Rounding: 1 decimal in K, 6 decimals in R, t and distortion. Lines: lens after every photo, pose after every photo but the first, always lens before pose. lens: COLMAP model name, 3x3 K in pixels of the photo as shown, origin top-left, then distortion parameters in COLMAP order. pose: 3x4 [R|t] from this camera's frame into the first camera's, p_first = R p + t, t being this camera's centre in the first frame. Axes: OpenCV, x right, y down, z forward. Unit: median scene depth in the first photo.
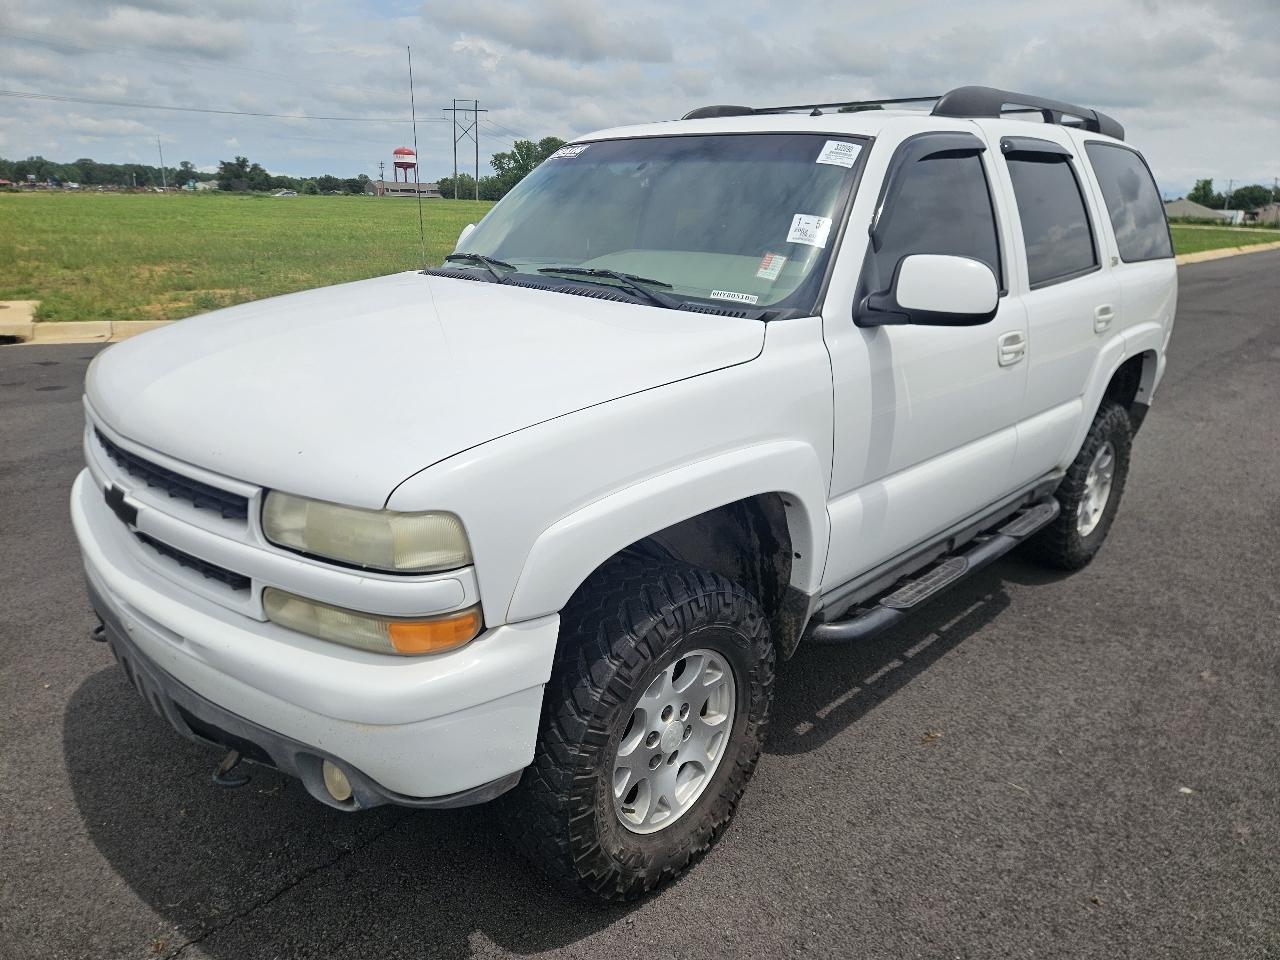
lens RADIAL K [[863.6, 0, 627.7], [0, 863.6, 485.2], [0, 0, 1]] dist [0.045852, -0.027912]
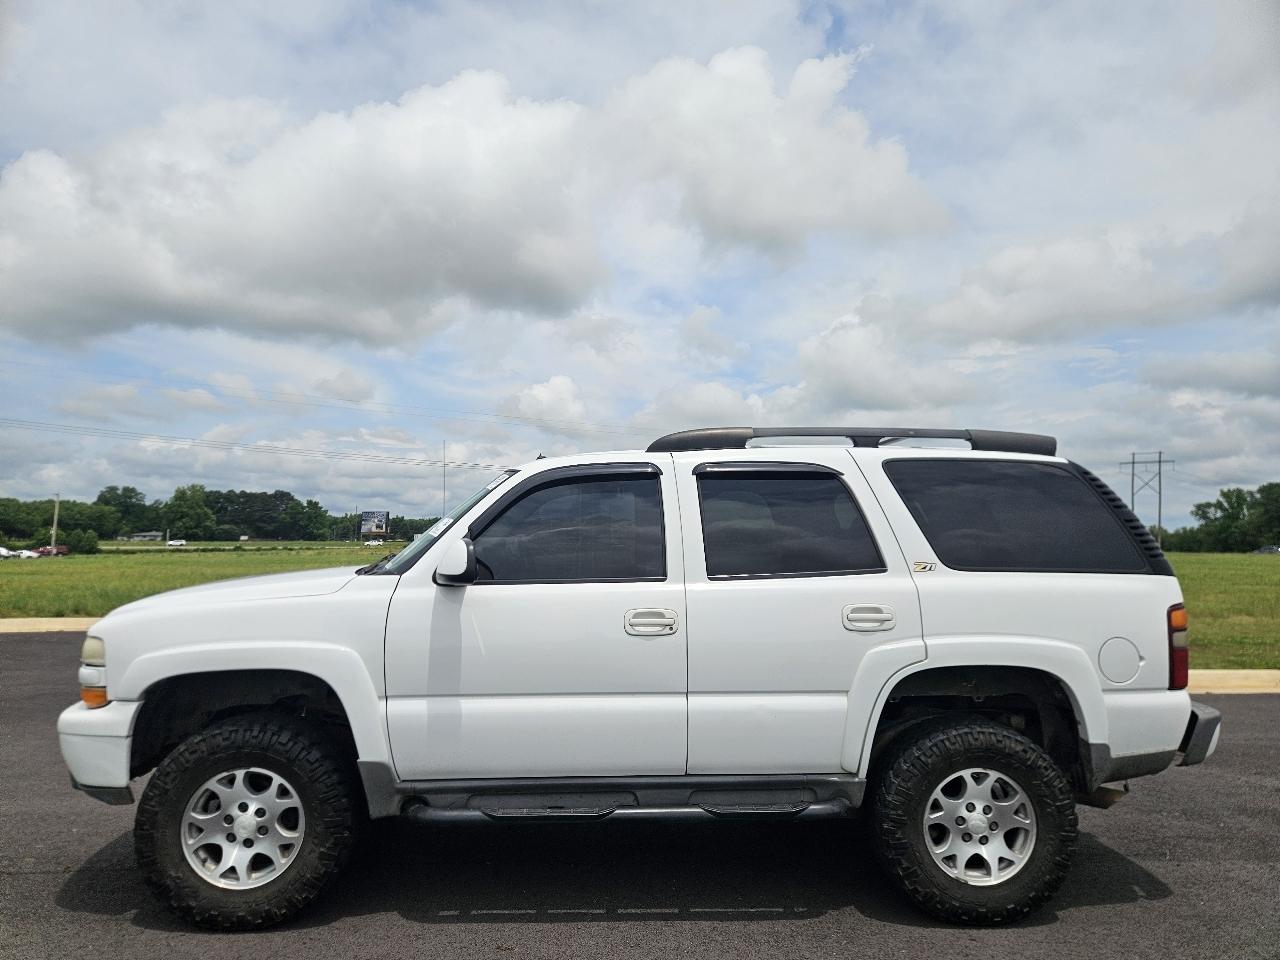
lens RADIAL K [[863.6, 0, 621.8], [0, 863.6, 481.6], [0, 0, 1]] dist [0.045852, -0.027912]
pose [[0.733378, -0.063693, -0.676831, 1.501891], [-0.205906, 0.928024, -0.310441, 0.050688], [0.647889, 0.367034, 0.667478, 0.119487]]
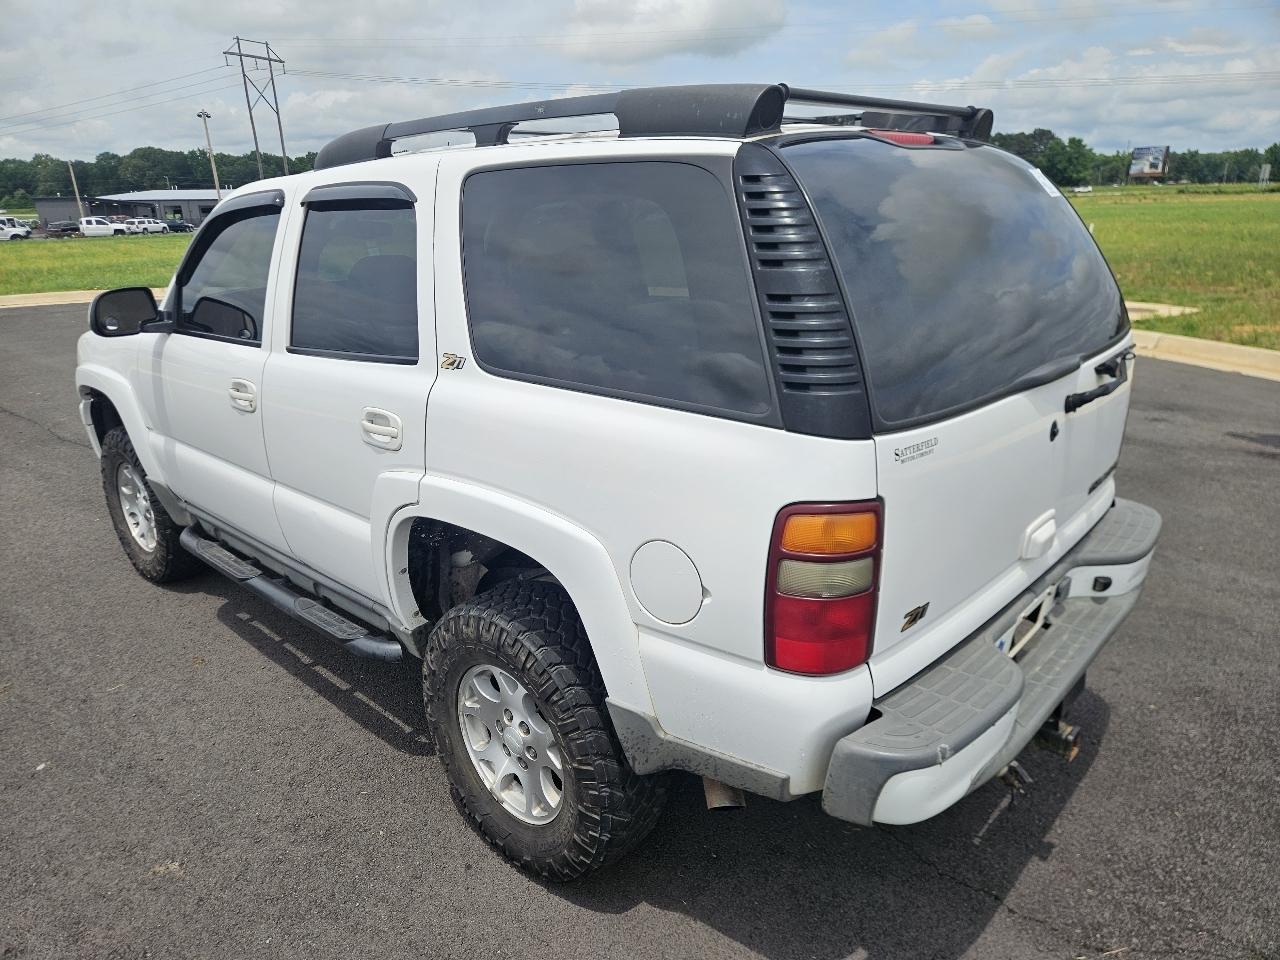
lens RADIAL K [[863.6, 0, 621.5], [0, 863.6, 481.9], [0, 0, 1]] dist [0.045852, -0.027912]
pose [[0.010133, 0.289692, -0.957066, 1.783084], [-0.290938, 0.916562, 0.274352, -0.580959], [0.956688, 0.275667, 0.093570, 1.652450]]
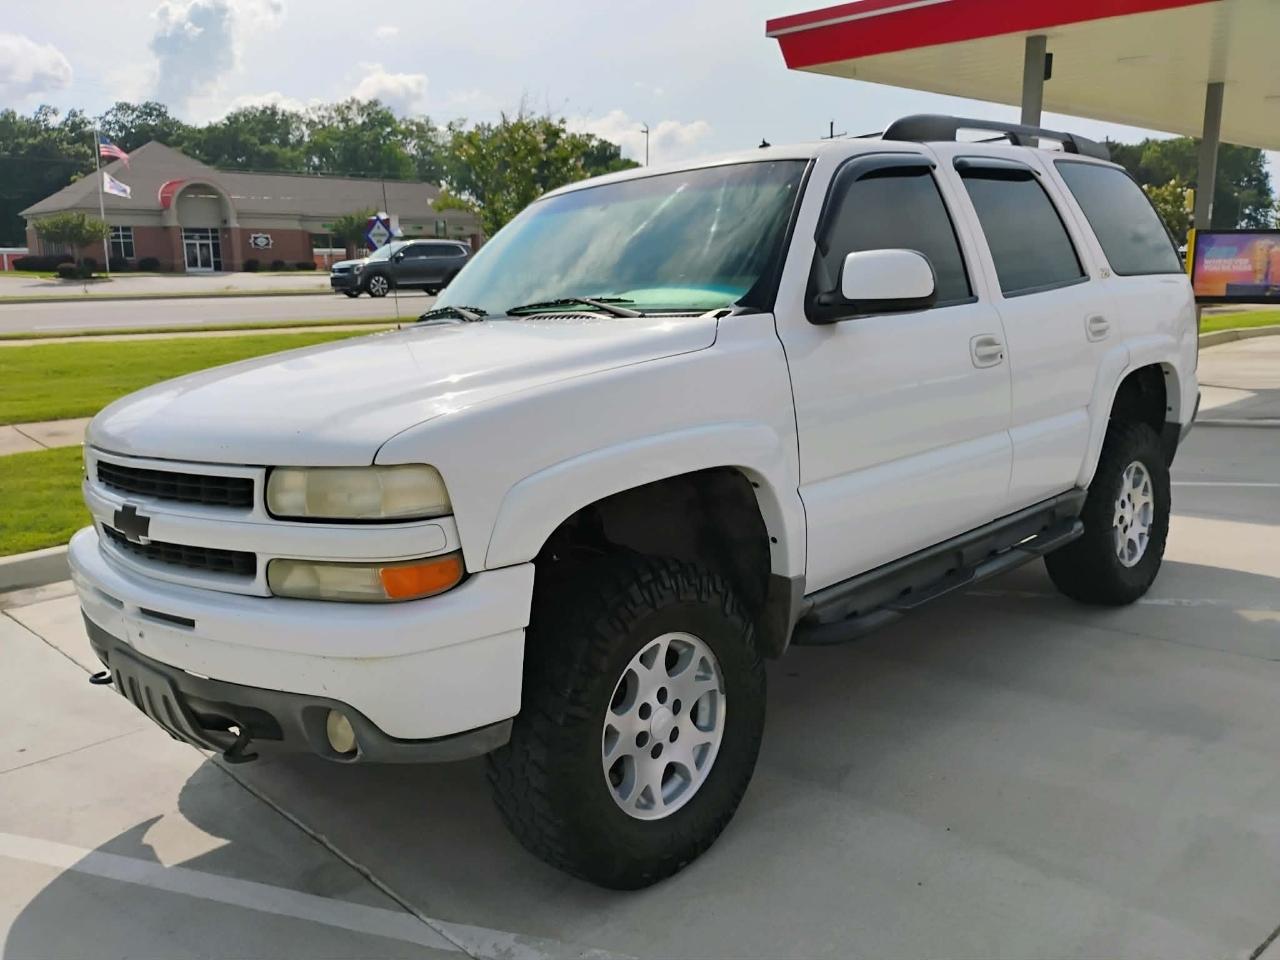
lens RADIAL K [[1079.3, 0, 641.4], [0, 1079.3, 484.3], [0, 0, 1]] dist [0.019628, -0.020915]
pose [[0.996589, -0.081581, -0.012465, 0.057807], [0.078608, 0.984357, -0.157679, 0.192450], [0.025133, 0.156161, 0.987412, -0.258347]]
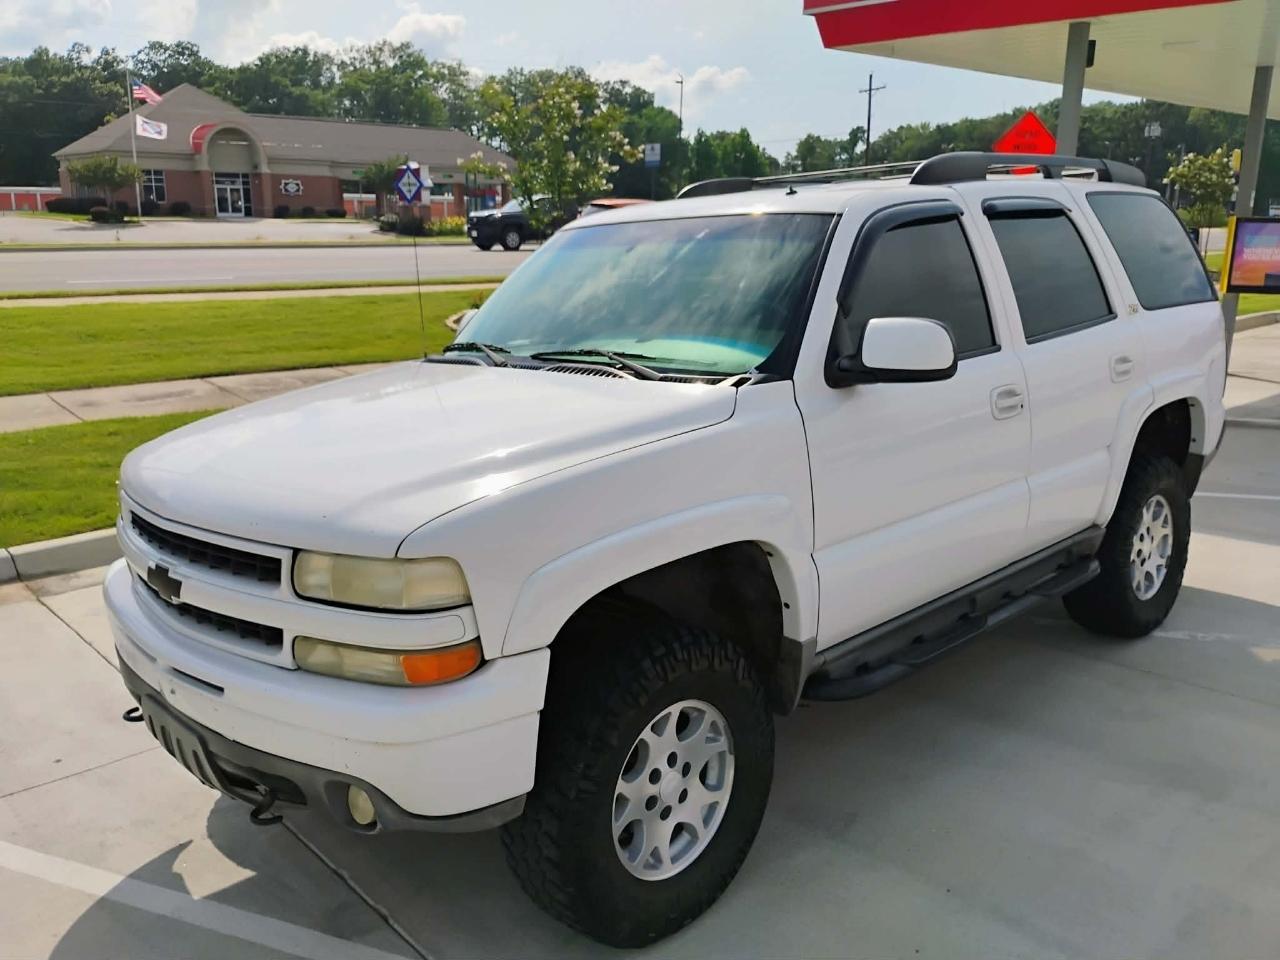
lens RADIAL K [[1079.3, 0, 639.8], [0, 1079.3, 485.2], [0, 0, 1]] dist [0.019628, -0.020915]
pose [[0.997683, -0.055098, -0.039911, 0.075093], [0.050232, 0.992203, -0.114059, 0.072004], [0.045884, 0.111789, 0.992672, -0.297417]]
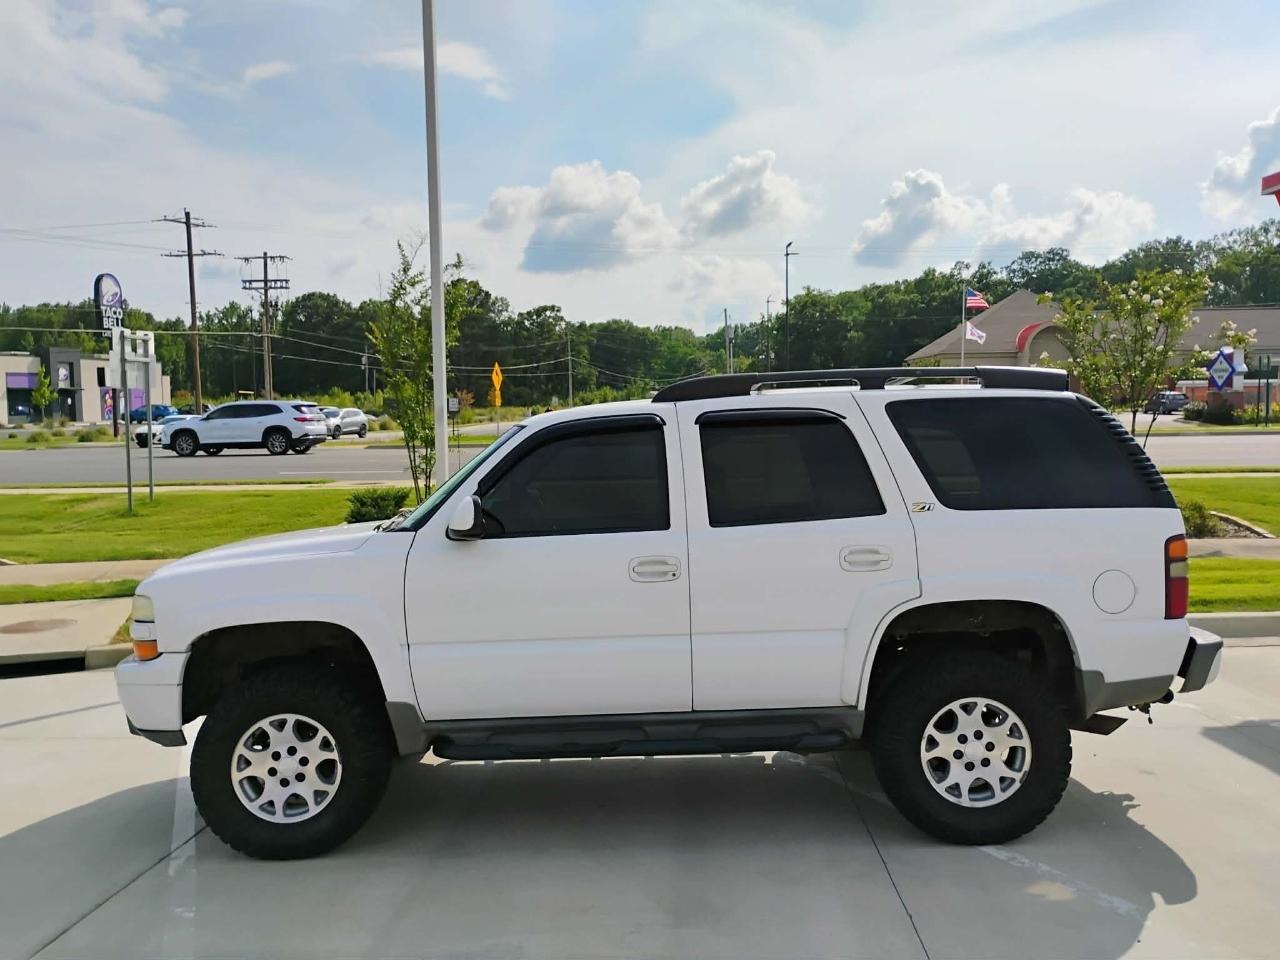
lens RADIAL K [[1079.3, 0, 634.5], [0, 1079.3, 474.1], [0, 0, 1]] dist [0.019628, -0.020915]
pose [[0.697396, -0.039634, -0.715589, 1.875617], [-0.186969, 0.953833, -0.235044, 0.101466], [0.691868, 0.297712, 0.657789, -0.111900]]
